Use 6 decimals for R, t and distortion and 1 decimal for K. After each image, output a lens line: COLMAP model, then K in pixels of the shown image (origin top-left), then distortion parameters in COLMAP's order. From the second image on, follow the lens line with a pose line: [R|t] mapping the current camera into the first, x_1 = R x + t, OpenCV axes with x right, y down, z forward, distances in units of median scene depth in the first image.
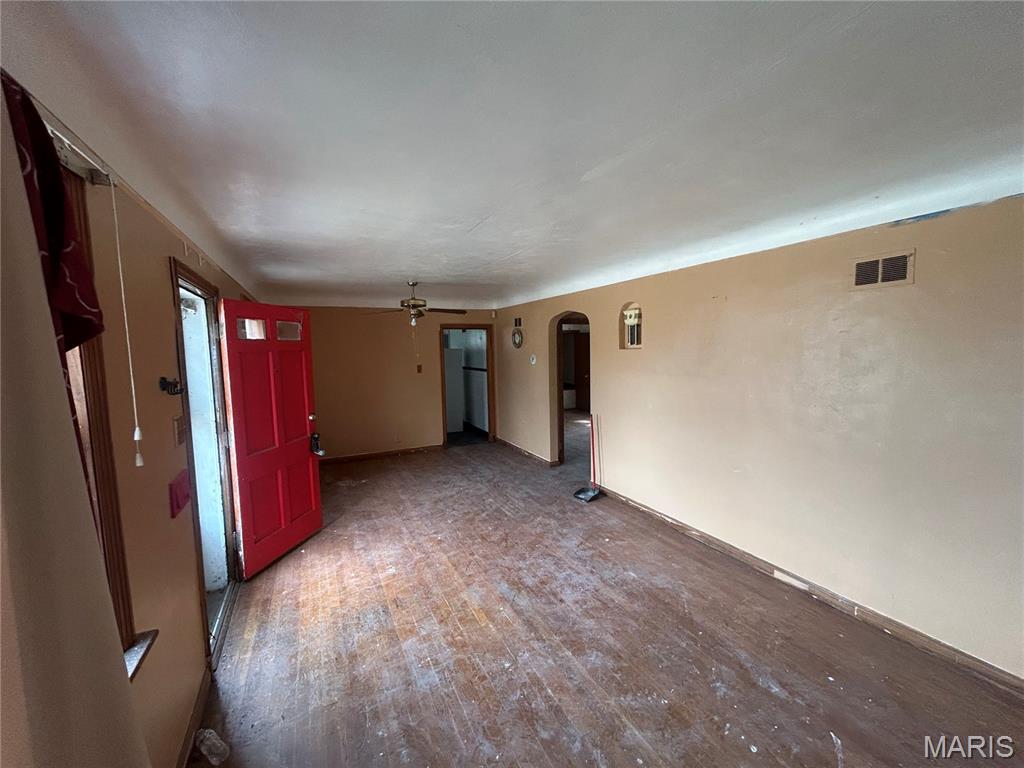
lens RADIAL K [[413.5, 0, 511.0], [0, 413.5, 381.2], [0, 0, 1]] dist [0.001262, 0.000204]
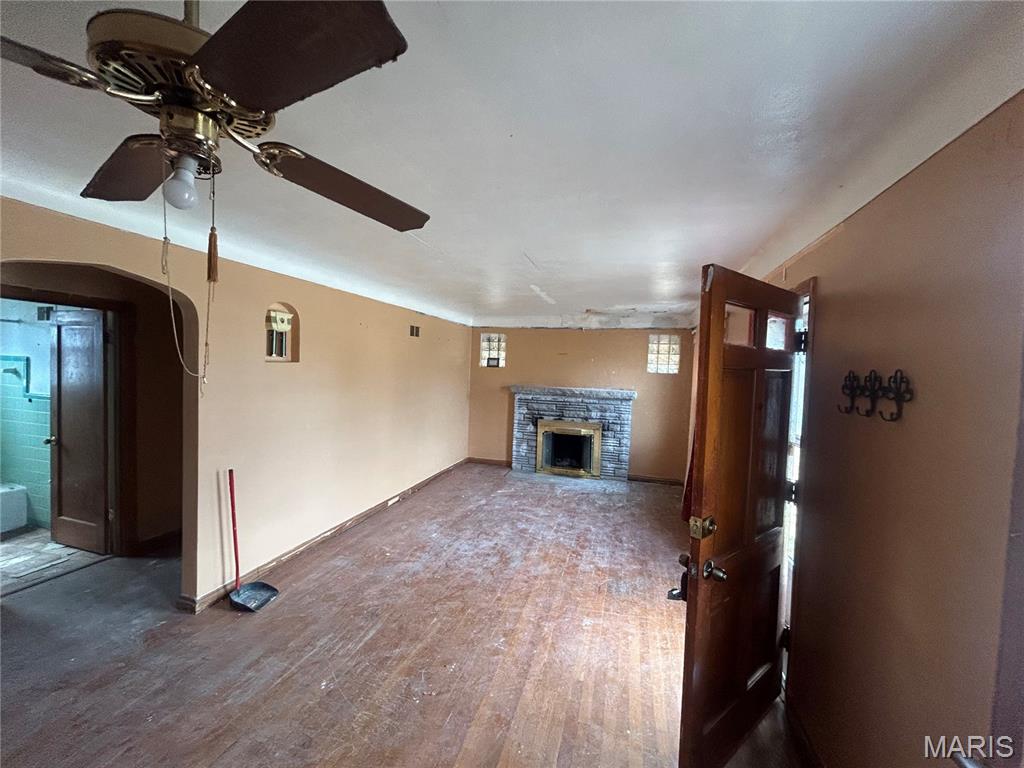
lens RADIAL K [[413.5, 0, 513.0], [0, 413.5, 381.9], [0, 0, 1]] dist [0.001262, 0.000204]
pose [[-0.742184, -0.028011, 0.669611, -0.728896], [0.038107, 0.995746, 0.083891, -0.116952], [-0.669112, 0.087779, -0.737959, 1.677842]]
